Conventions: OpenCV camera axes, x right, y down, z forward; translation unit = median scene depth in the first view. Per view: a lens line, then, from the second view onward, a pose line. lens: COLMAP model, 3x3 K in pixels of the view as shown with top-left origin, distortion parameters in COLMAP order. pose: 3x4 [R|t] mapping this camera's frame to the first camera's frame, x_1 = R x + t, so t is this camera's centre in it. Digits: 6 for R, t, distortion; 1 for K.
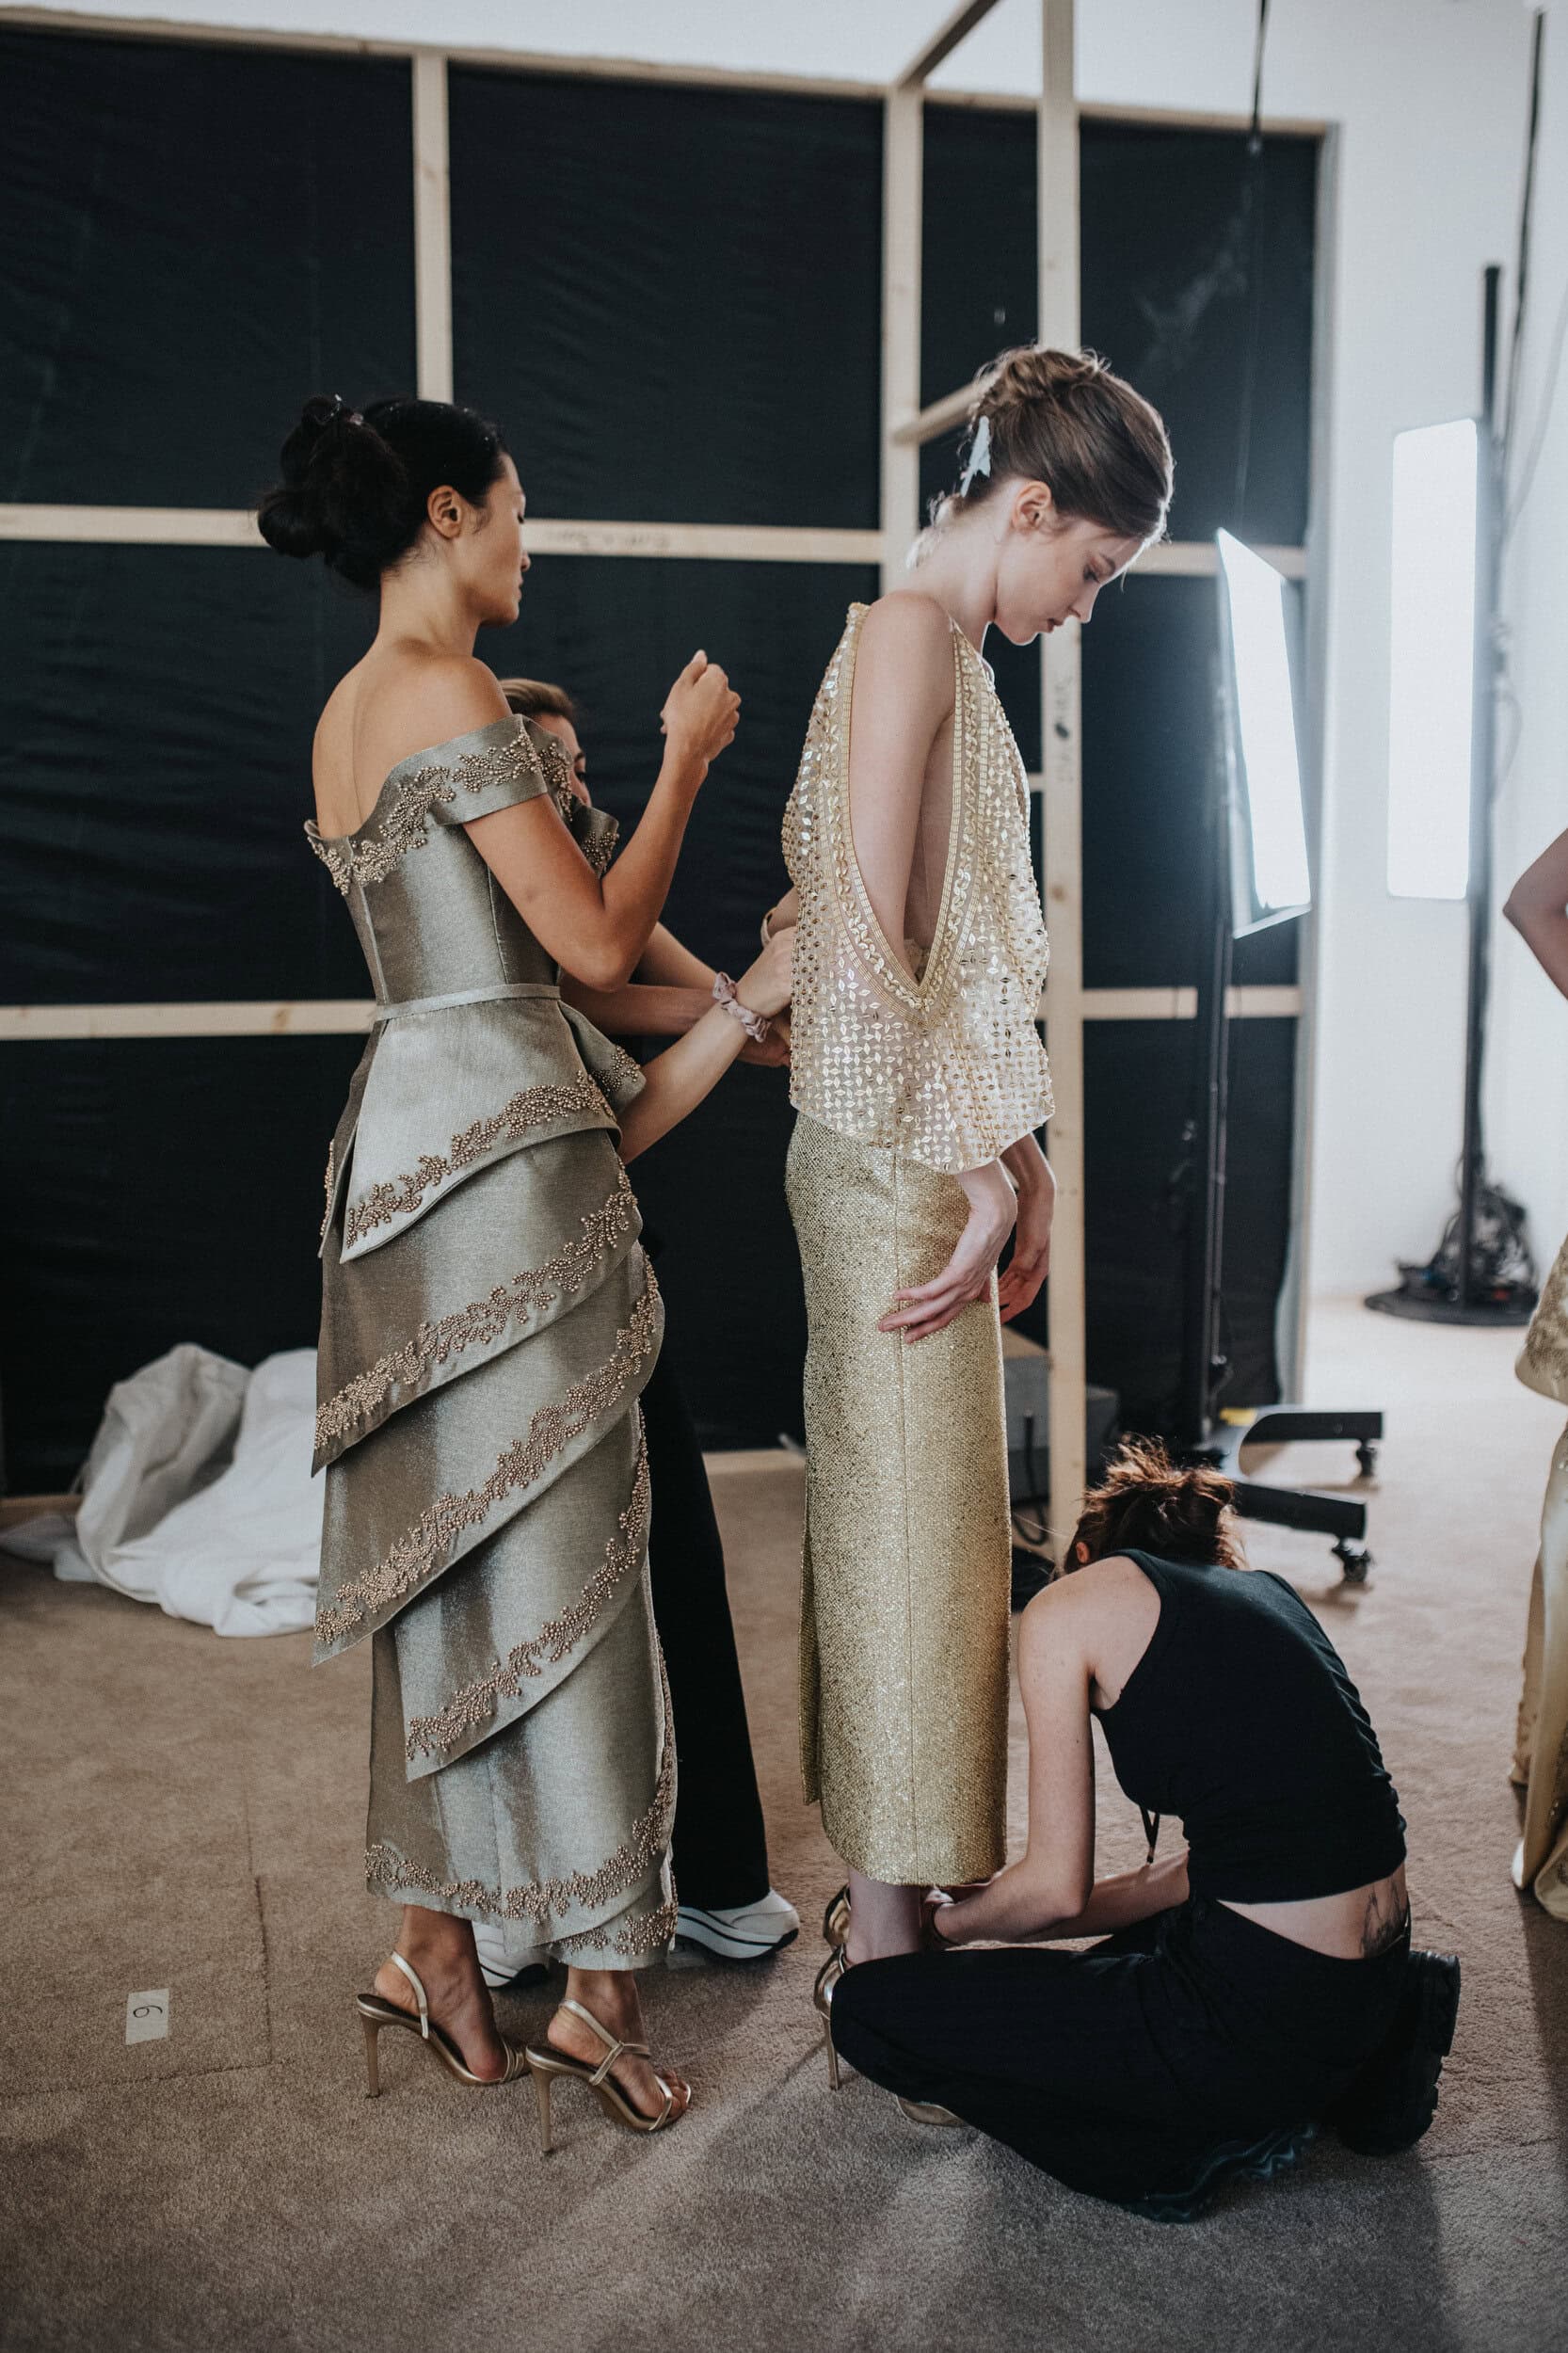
lens RADIAL K [[2320.1, 0, 767.5], [0, 2320.1, 1149.5], [0, 0, 1]] dist [-0.049630, 0.059333]
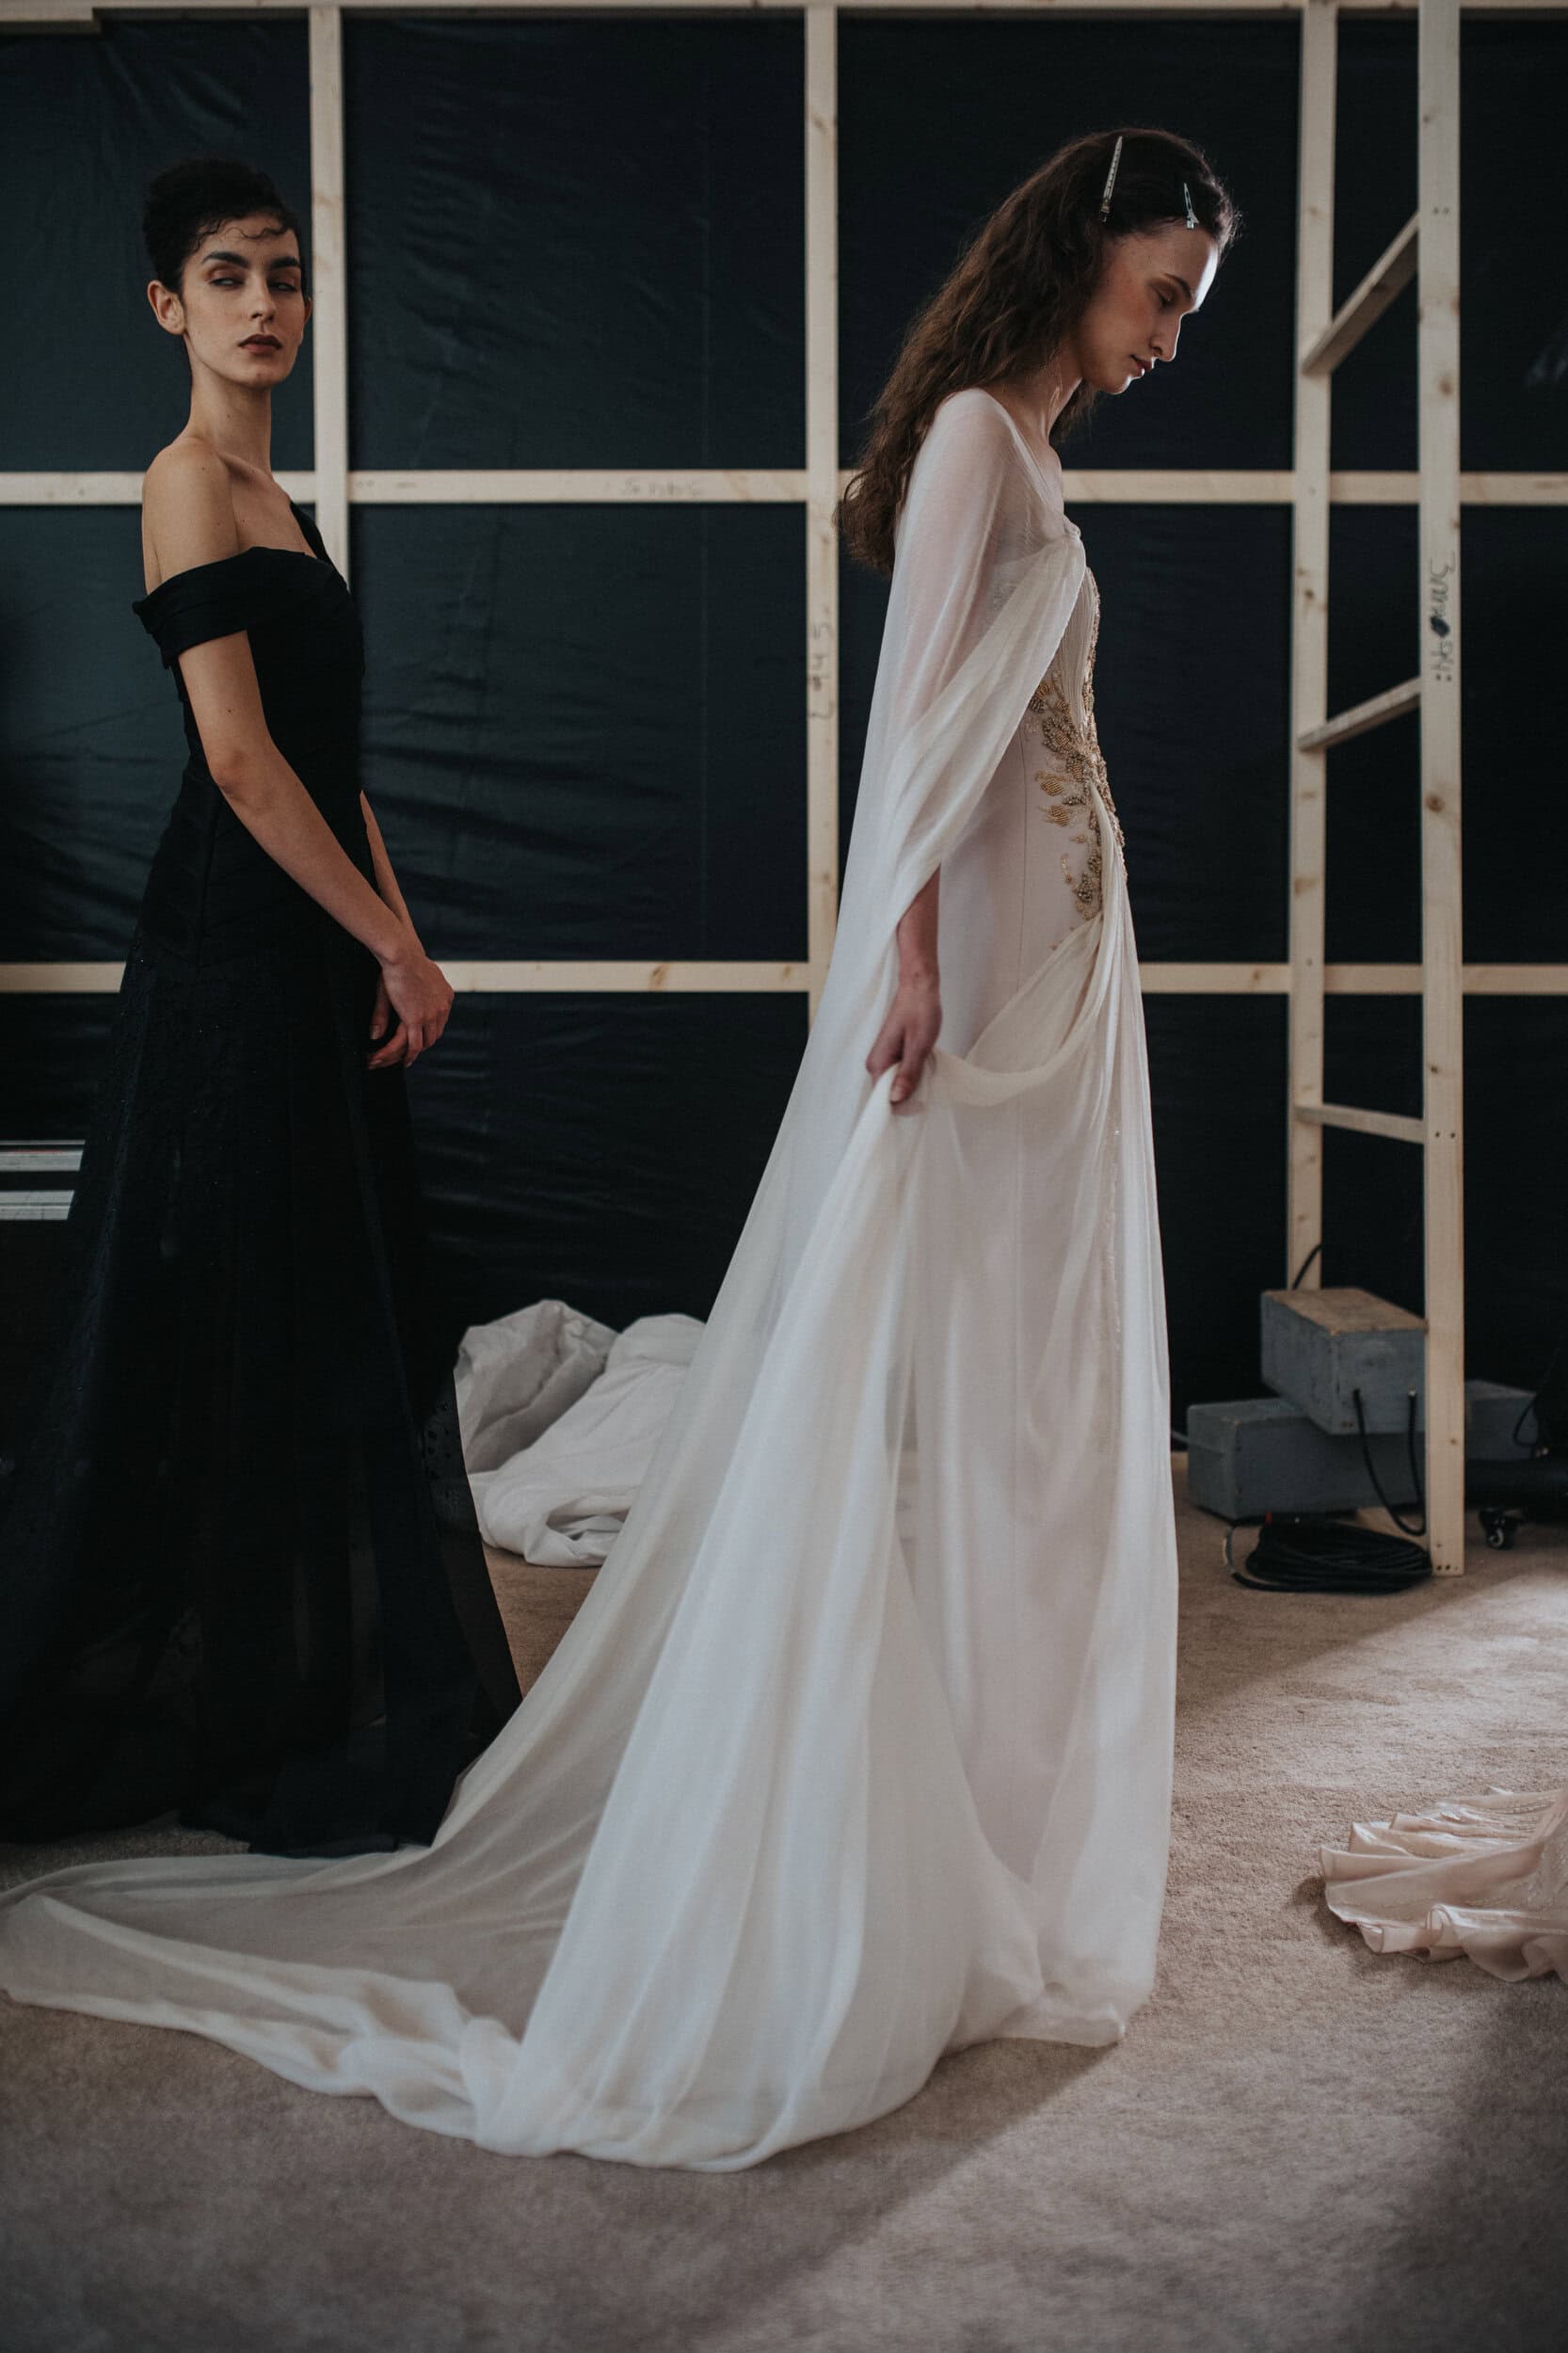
lens RADIAL K [[2325.9, 0, 802.5], [0, 2325.9, 1185.4], [0, 0, 1]] dist [-0.041448, 0.043535]
pose [[0.968539, 0.018759, -0.248152, 0.109233], [-0.032979, 0.998035, -0.053271, 0.092757], [0.246665, 0.059779, 0.967255, 0.062889]]
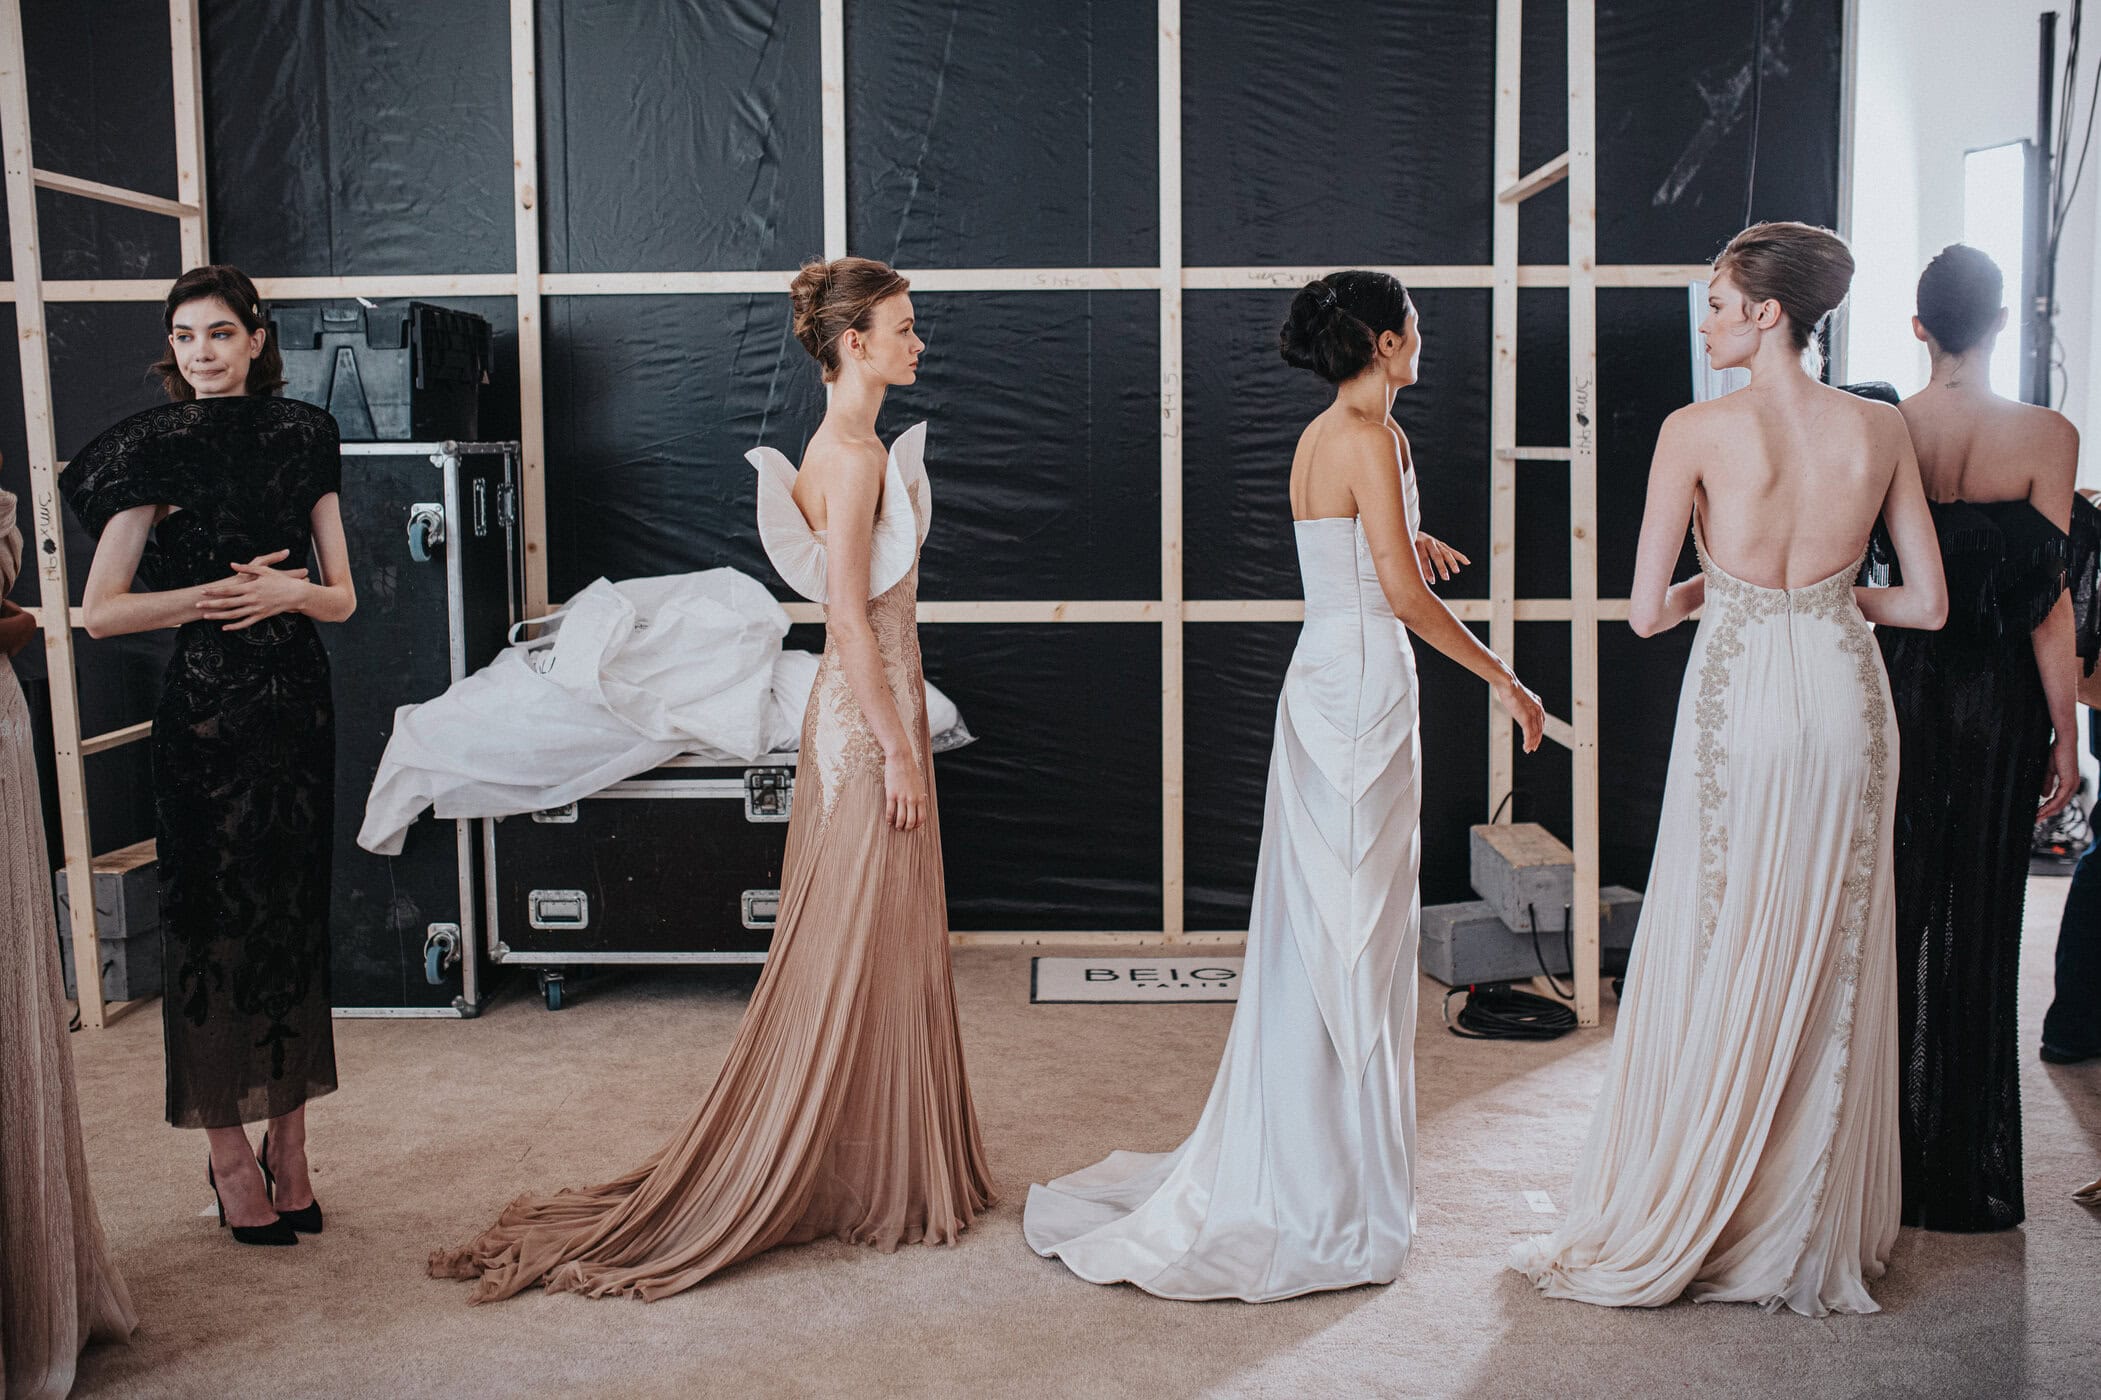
lens RADIAL K [[2071.7, 0, 1050.3], [0, 2071.7, 661.4], [0, 0, 1]] dist [-0.049630, 0.059333]
pose [[0.964419, 0.020317, -0.263597, 0.142264], [-0.027709, 0.999319, -0.024354, 0.007005], [0.262923, 0.030791, 0.964325, -0.284156]]
